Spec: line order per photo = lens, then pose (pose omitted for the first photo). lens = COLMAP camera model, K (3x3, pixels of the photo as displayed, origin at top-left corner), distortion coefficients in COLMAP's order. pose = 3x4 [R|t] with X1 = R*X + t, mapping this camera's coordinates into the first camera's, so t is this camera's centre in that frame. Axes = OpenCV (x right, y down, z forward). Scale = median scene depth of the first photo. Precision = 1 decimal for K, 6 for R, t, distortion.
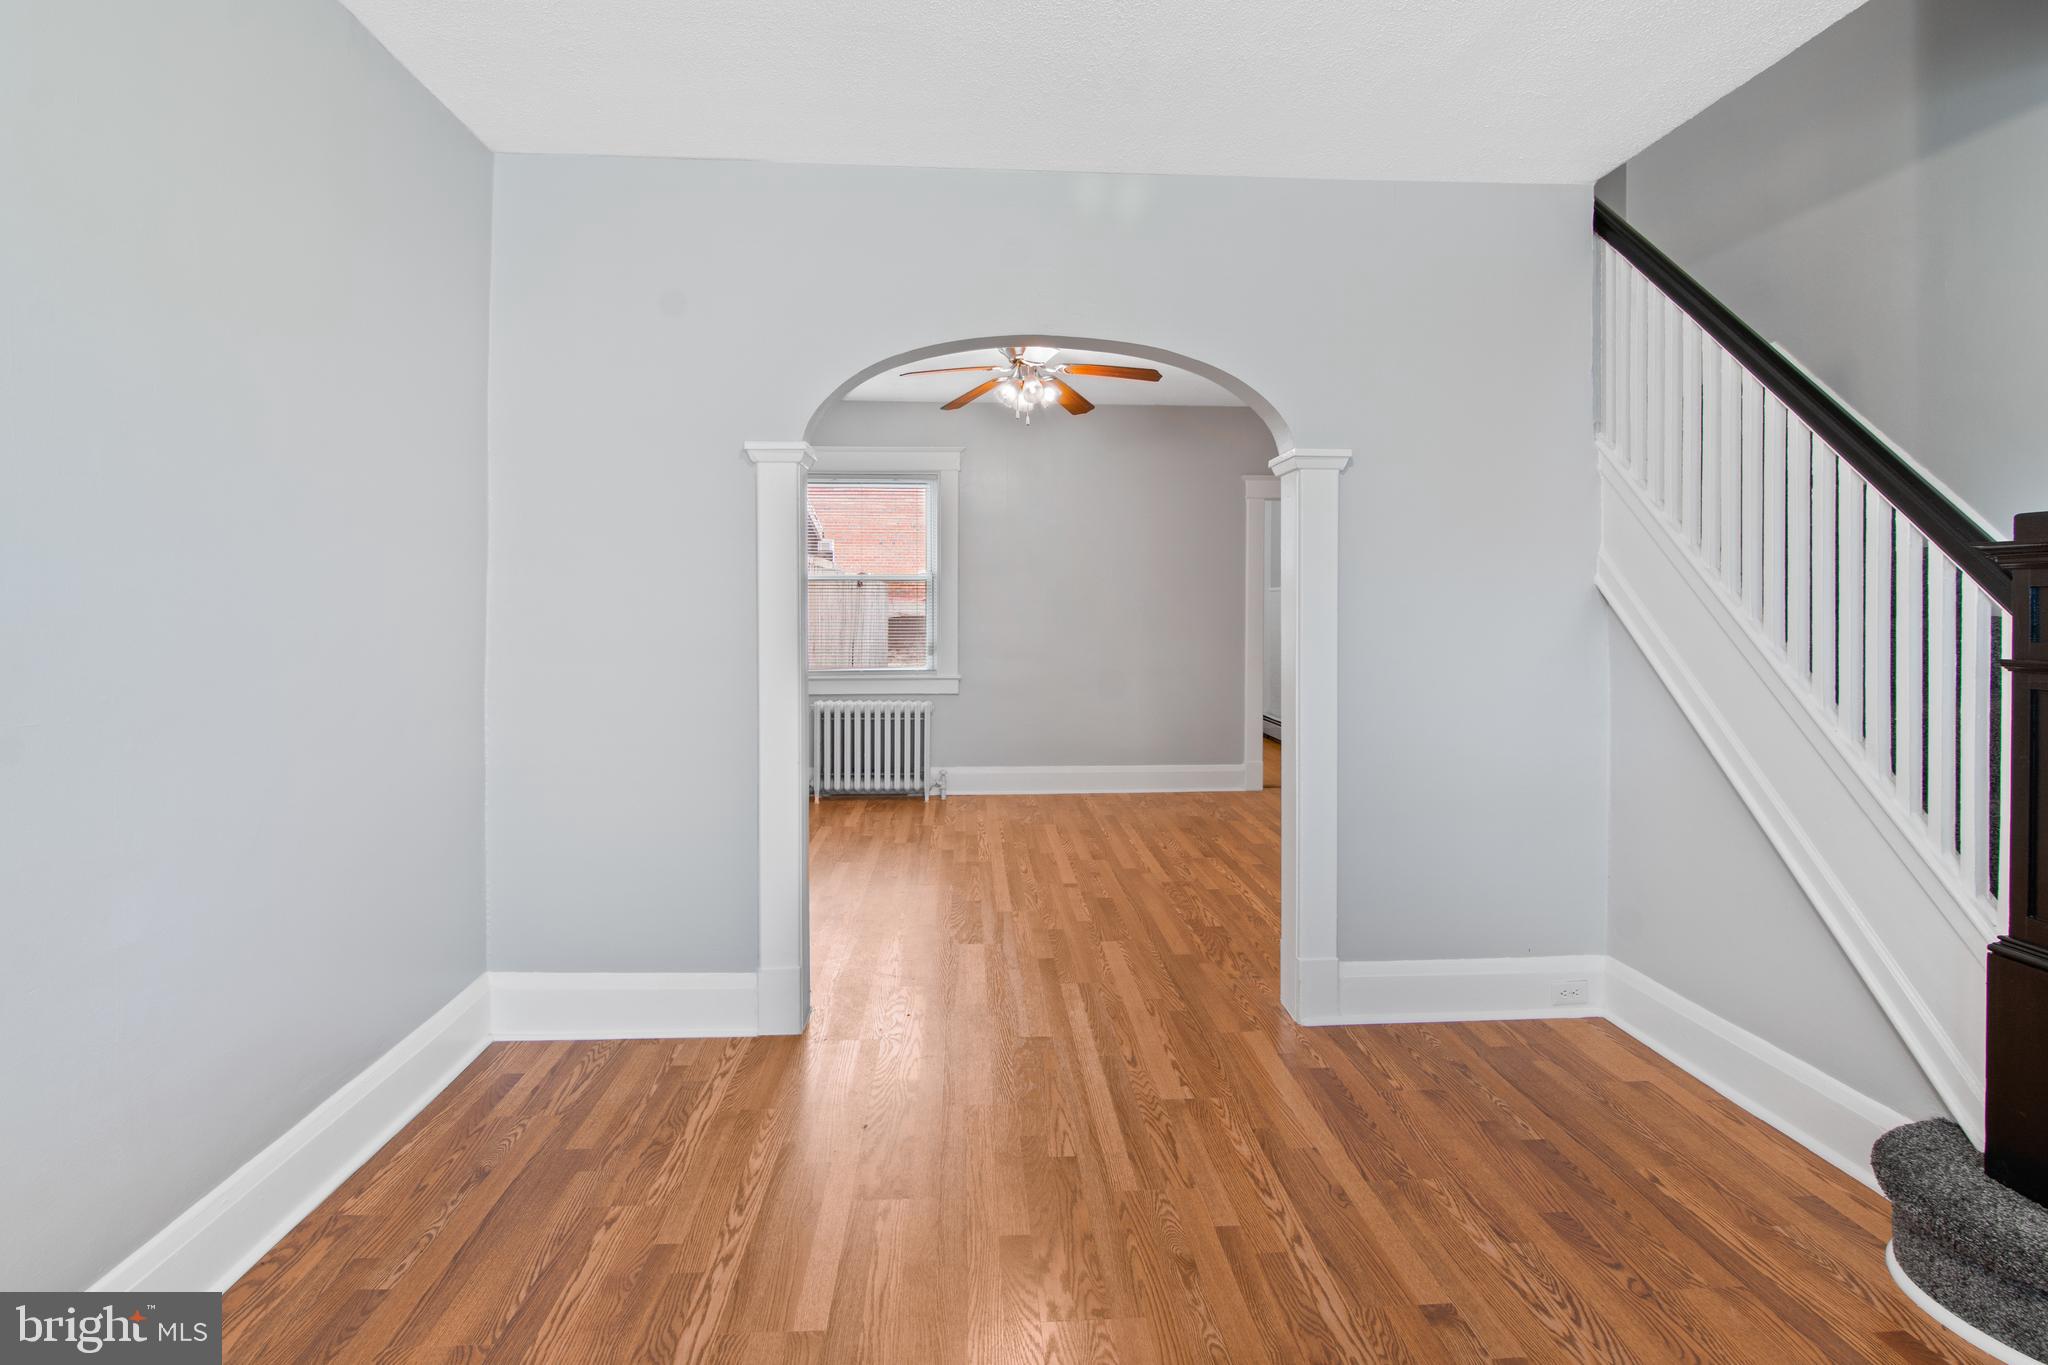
lens RADIAL K [[1015.5, 0, 1031.9], [0, 1015.5, 611.9], [0, 0, 1]] dist [-0.009802, -0.001089]
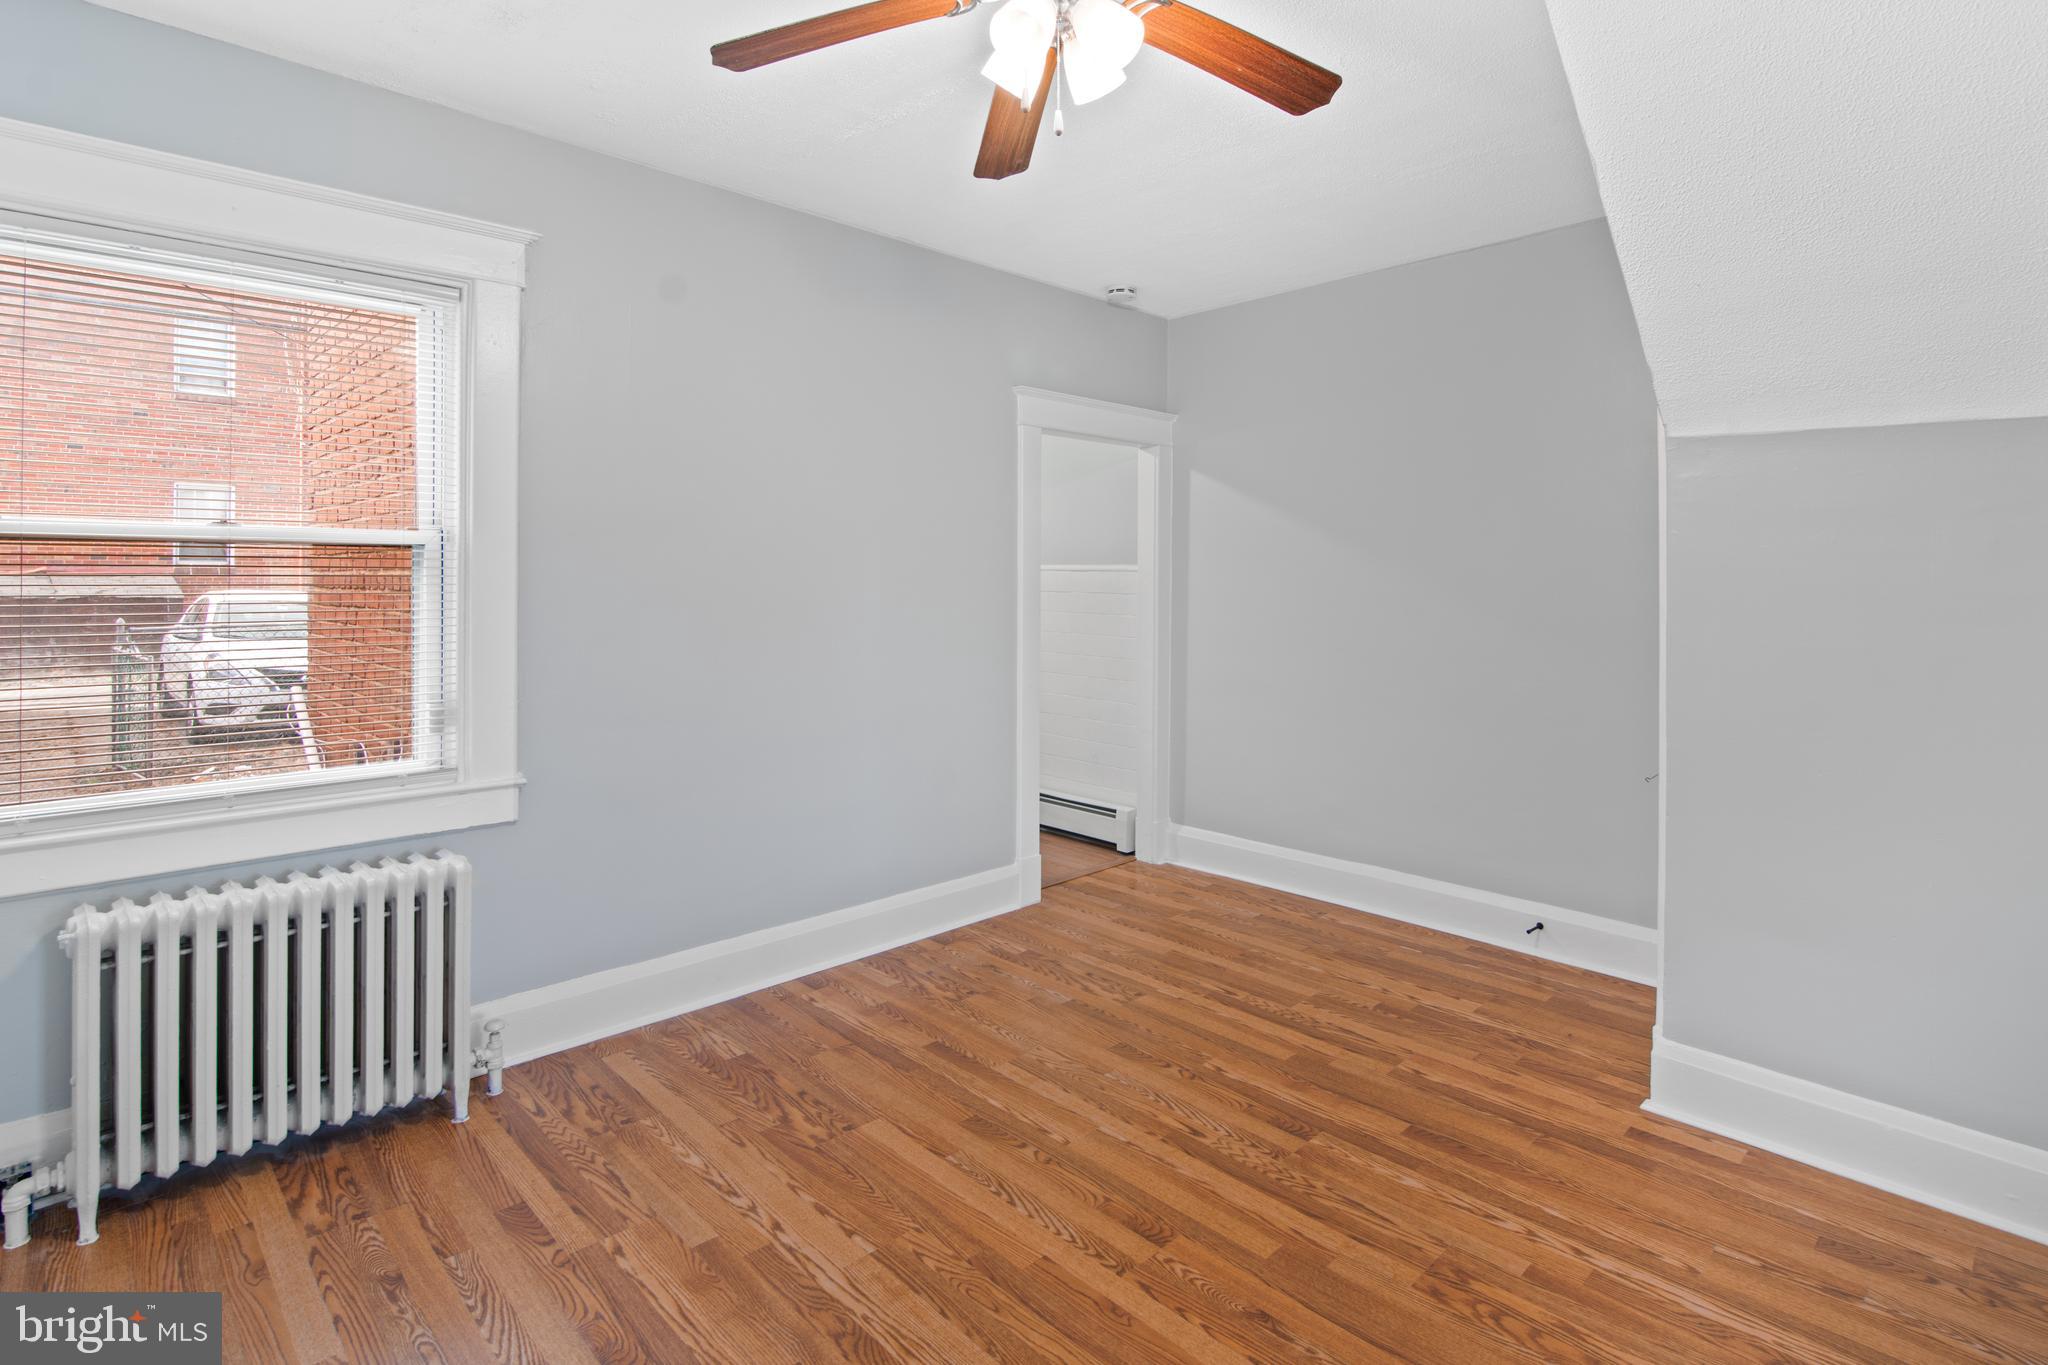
lens RADIAL K [[1038.6, 0, 1028.7], [0, 1038.6, 569.7], [0, 0, 1]] dist [0.005308, -0.009860]
pose [[0.762125, 0.008753, 0.647371, -0.256045], [-0.001140, 0.999925, -0.012178, -0.023007], [-0.647429, 0.008543, 0.762078, 0.724913]]
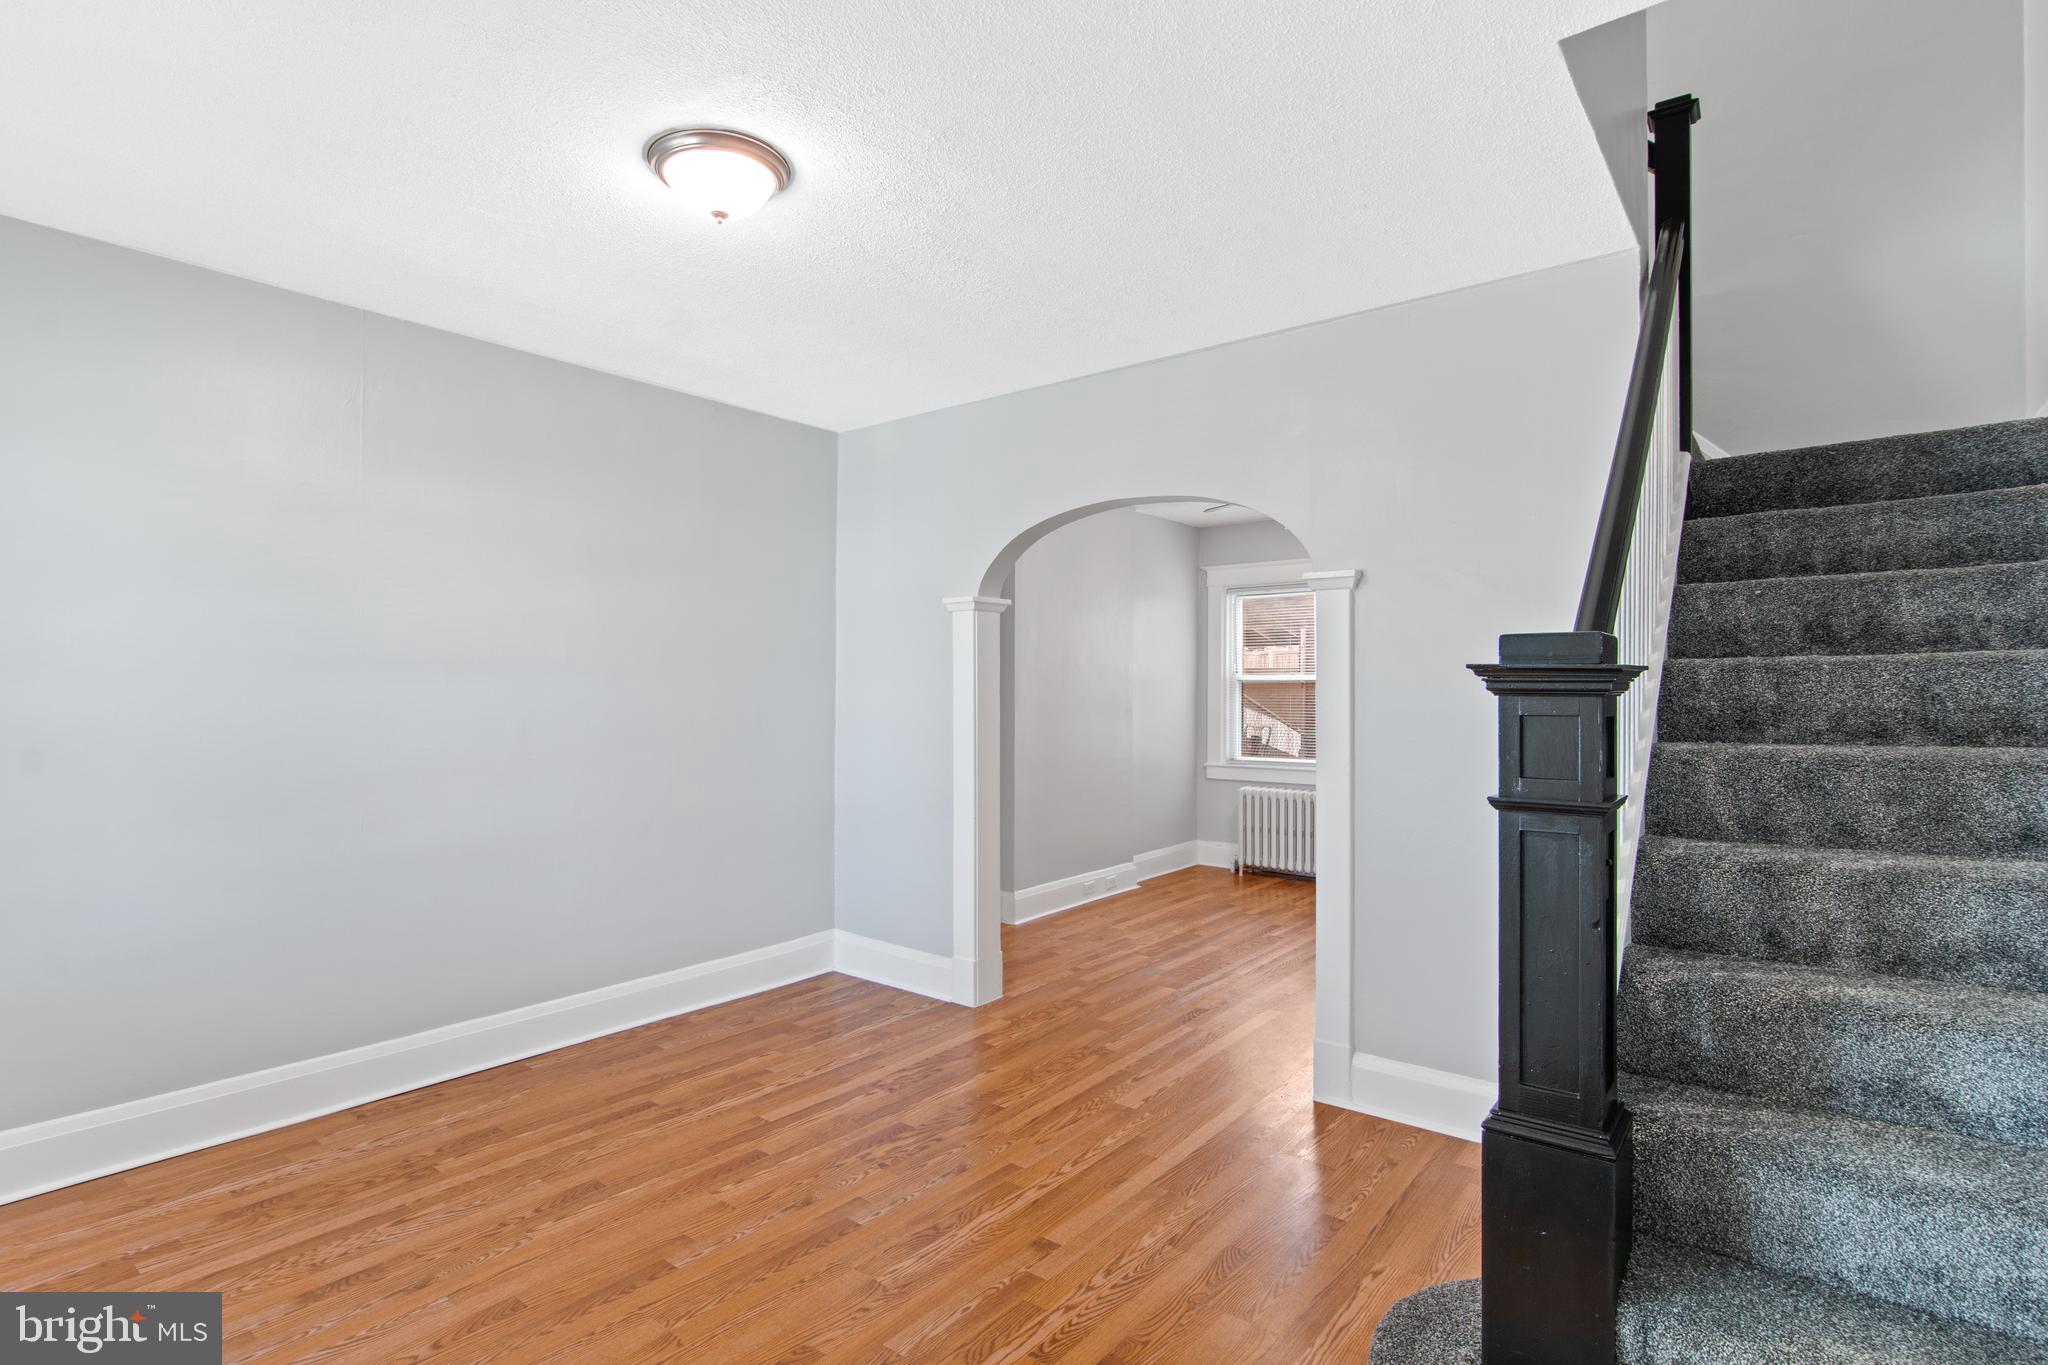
lens RADIAL K [[1003.2, 0, 1029.4], [0, 1003.2, 685.6], [0, 0, 1]] dist [0.000019, -0.008242]
pose [[0.746968, -0.002514, -0.664855, 0.470692], [-0.007098, 0.999906, -0.011756, -0.014131], [0.664822, 0.013500, 0.746880, -0.010251]]
